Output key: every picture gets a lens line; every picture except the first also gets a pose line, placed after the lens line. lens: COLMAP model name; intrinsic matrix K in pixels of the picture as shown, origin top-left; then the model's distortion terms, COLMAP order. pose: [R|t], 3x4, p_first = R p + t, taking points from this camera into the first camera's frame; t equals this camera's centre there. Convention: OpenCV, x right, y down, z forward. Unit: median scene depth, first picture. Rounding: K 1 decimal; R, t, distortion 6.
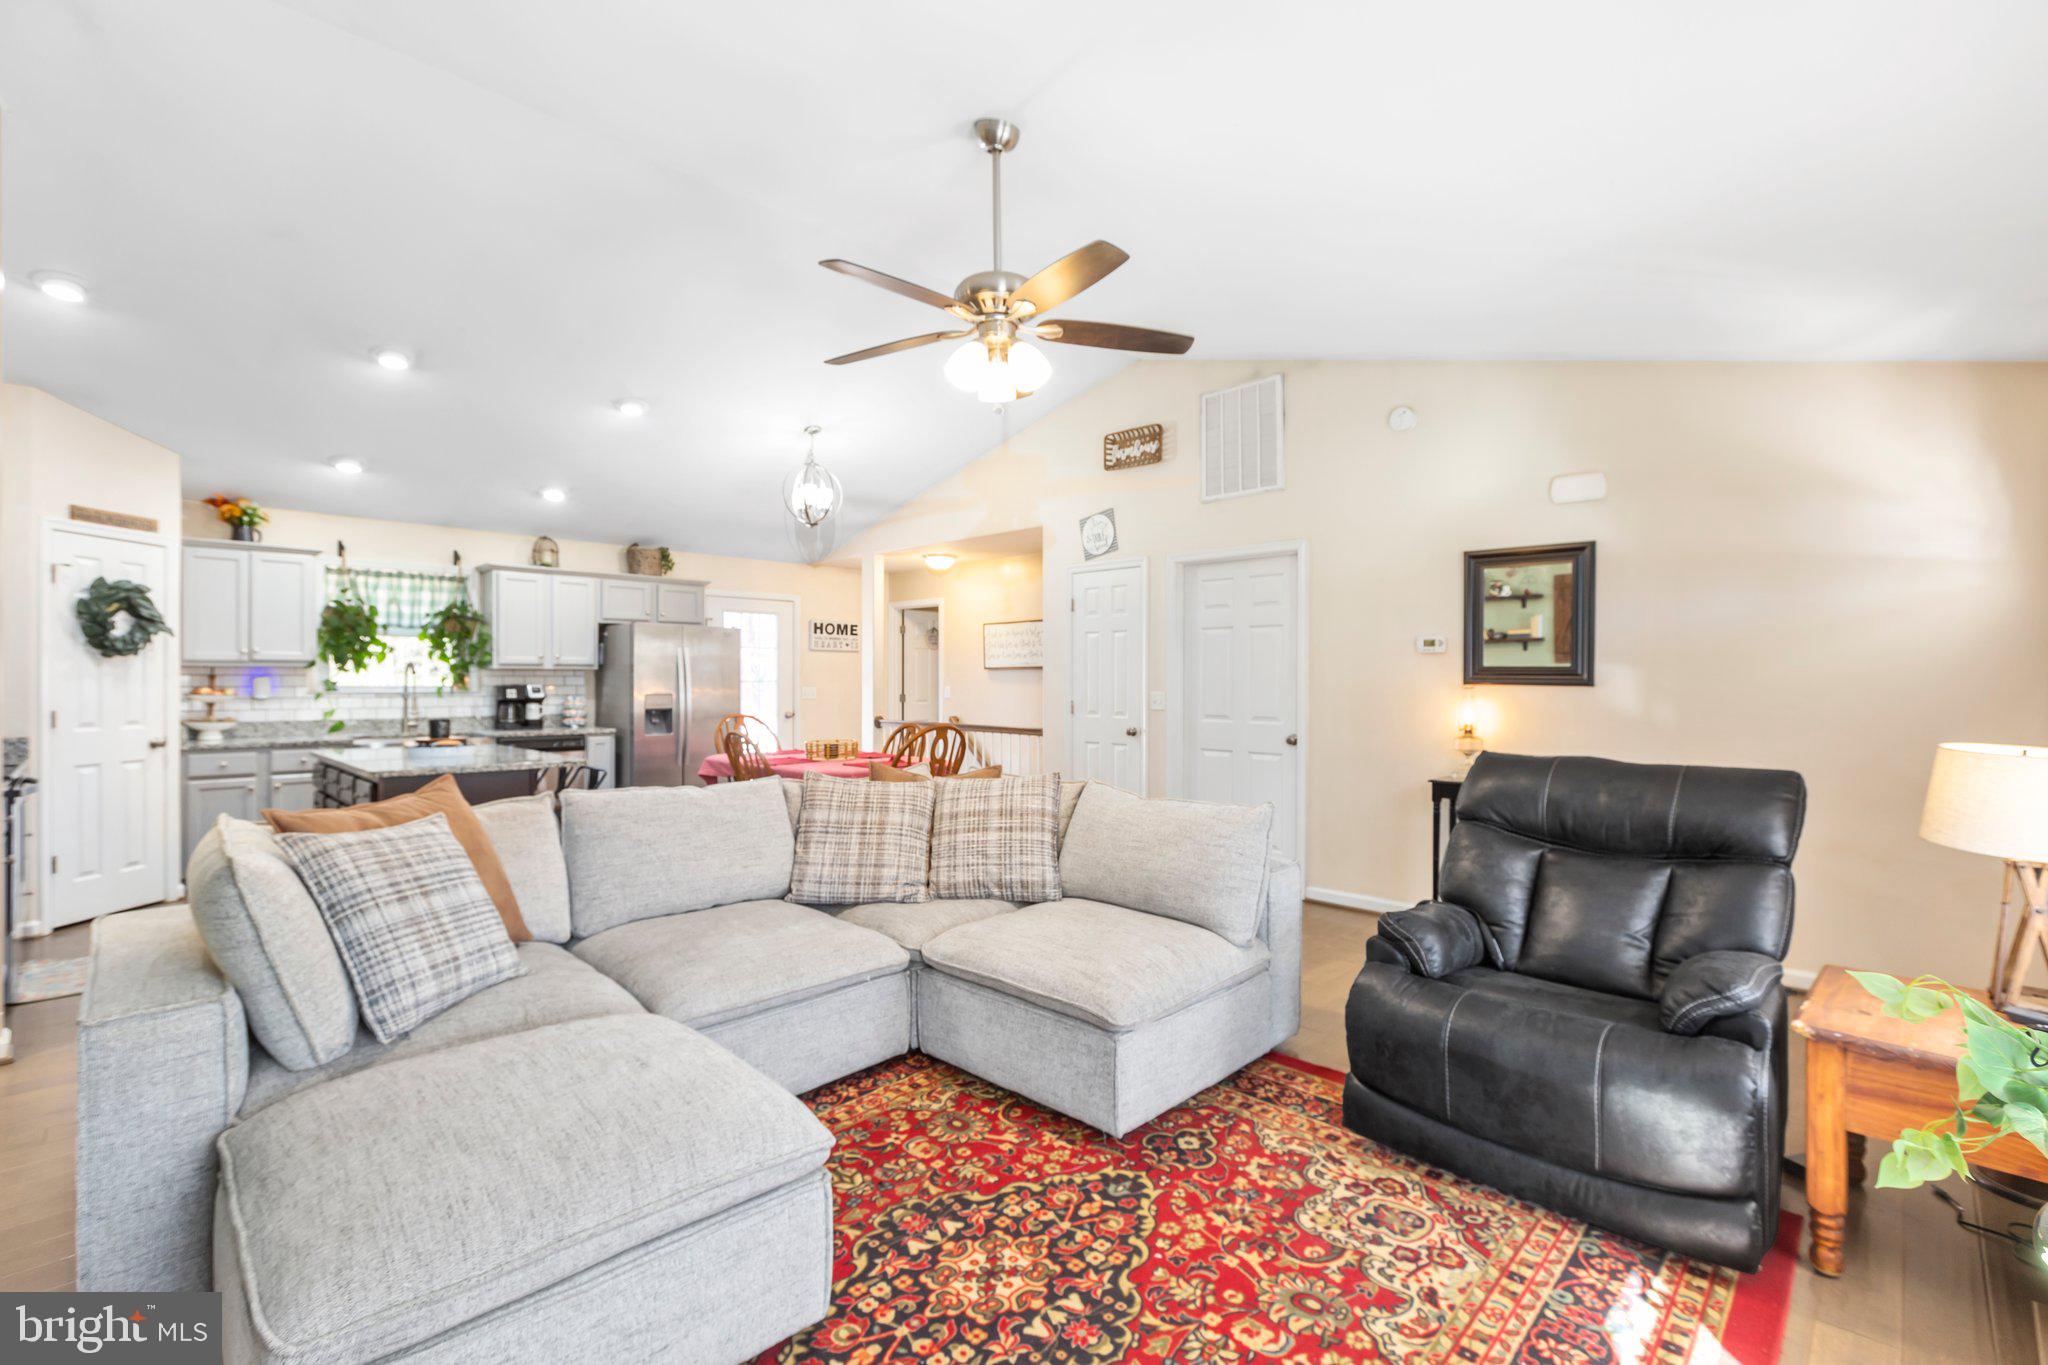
lens RADIAL K [[905.9, 0, 1024.0], [0, 905.9, 682.5], [0, 0, 1]] dist [0.001582, -0.000769]
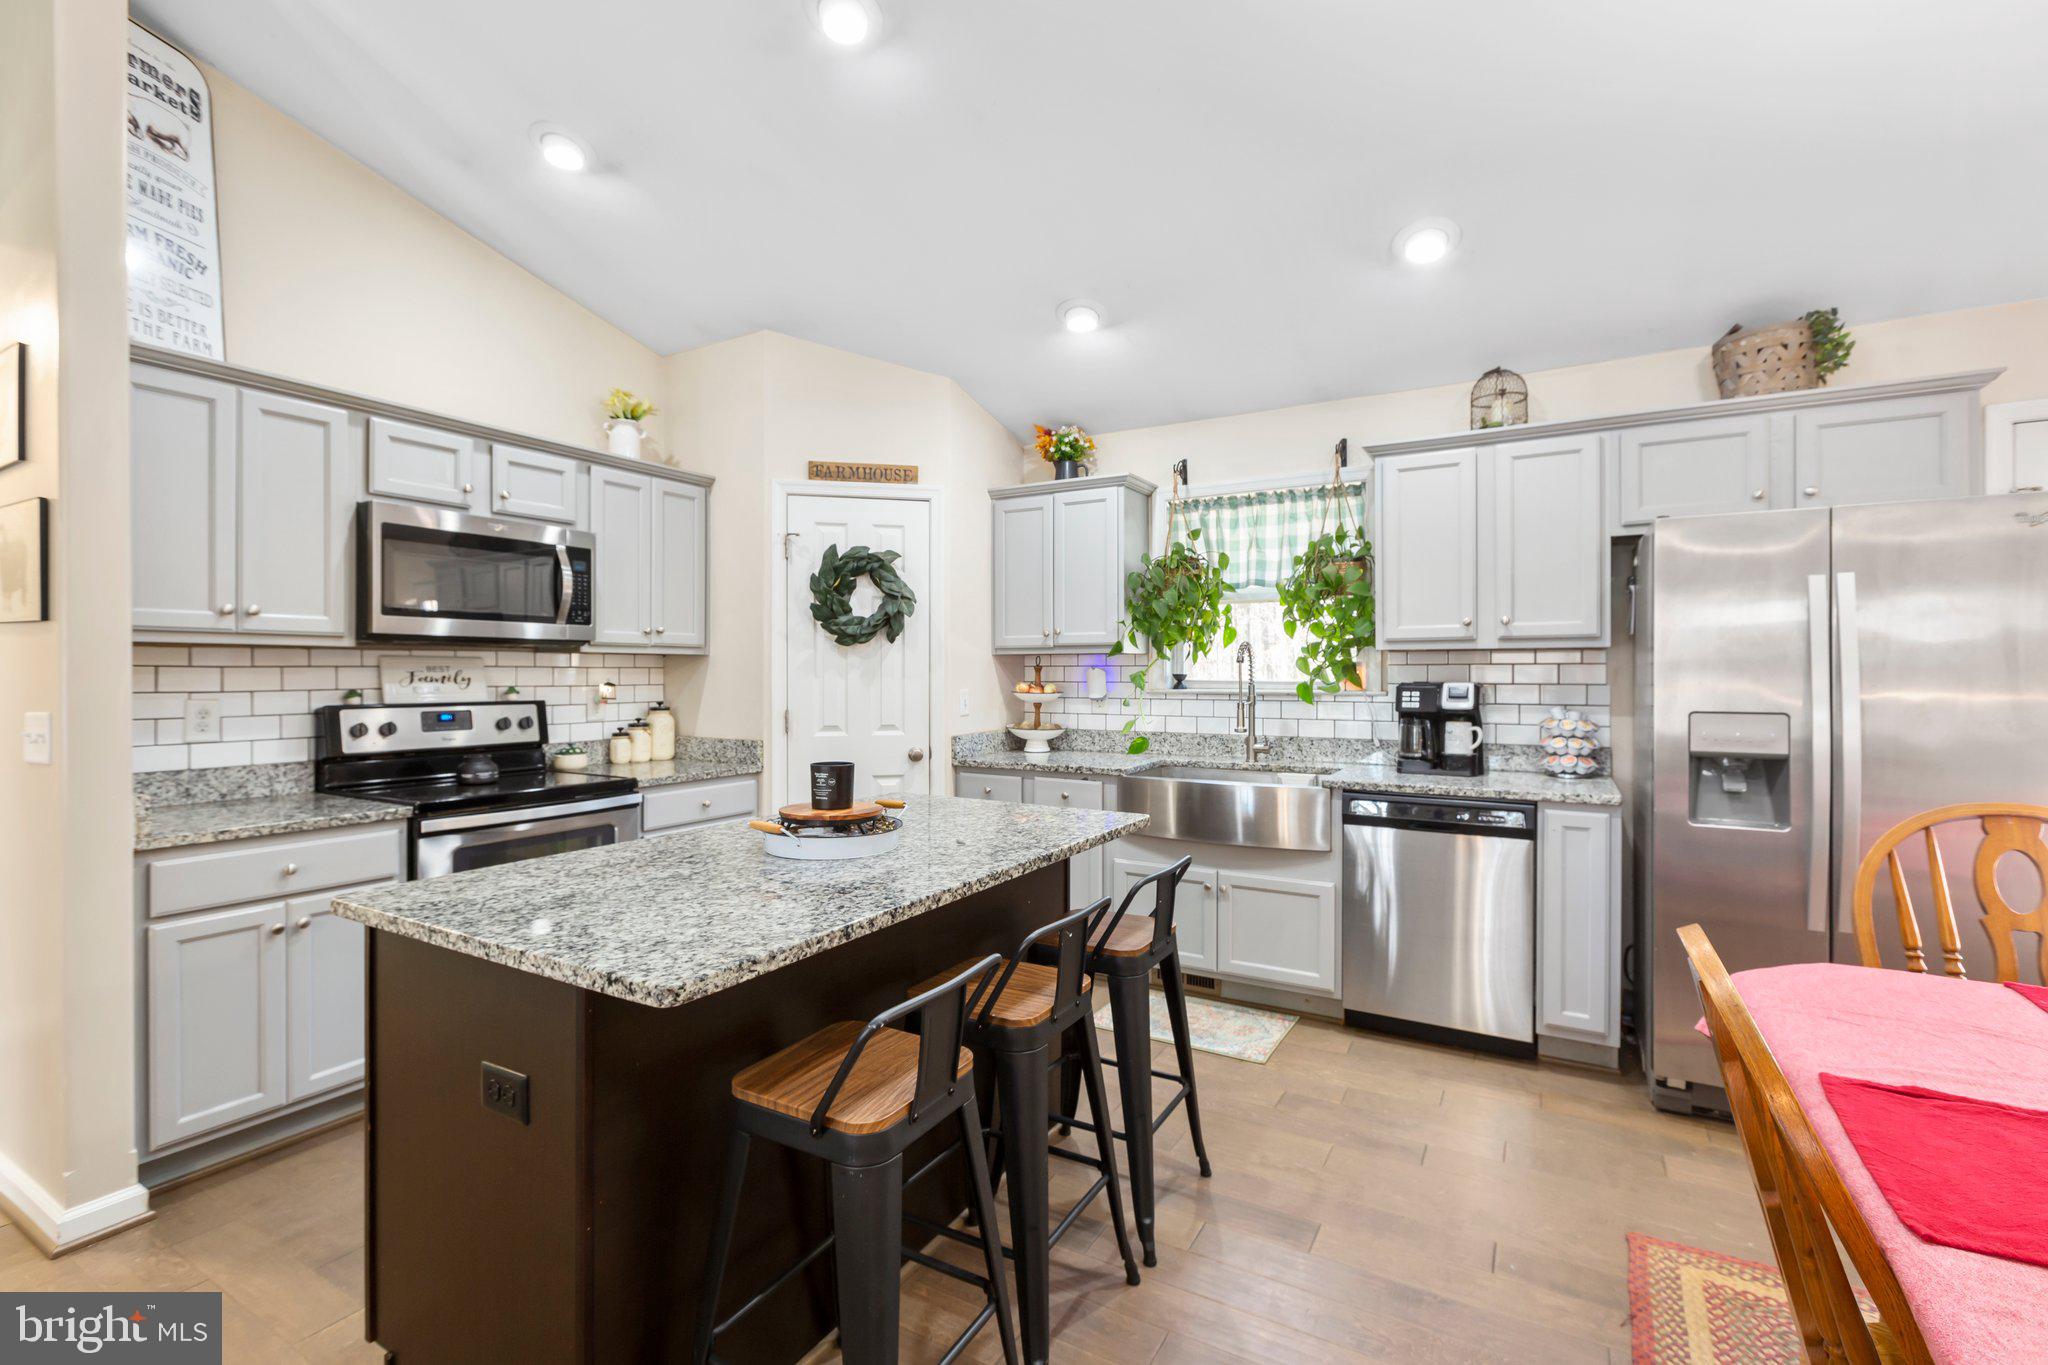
lens RADIAL K [[912.5, 0, 1025.3], [0, 912.5, 672.4], [0, 0, 1]] dist [-0.000256, 0.000154]
pose [[0.244141, -0.000385, -0.969740, -0.141141], [-0.000921, 0.999999, -0.000629, -0.002330], [0.969739, 0.001047, 0.244141, 0.715165]]
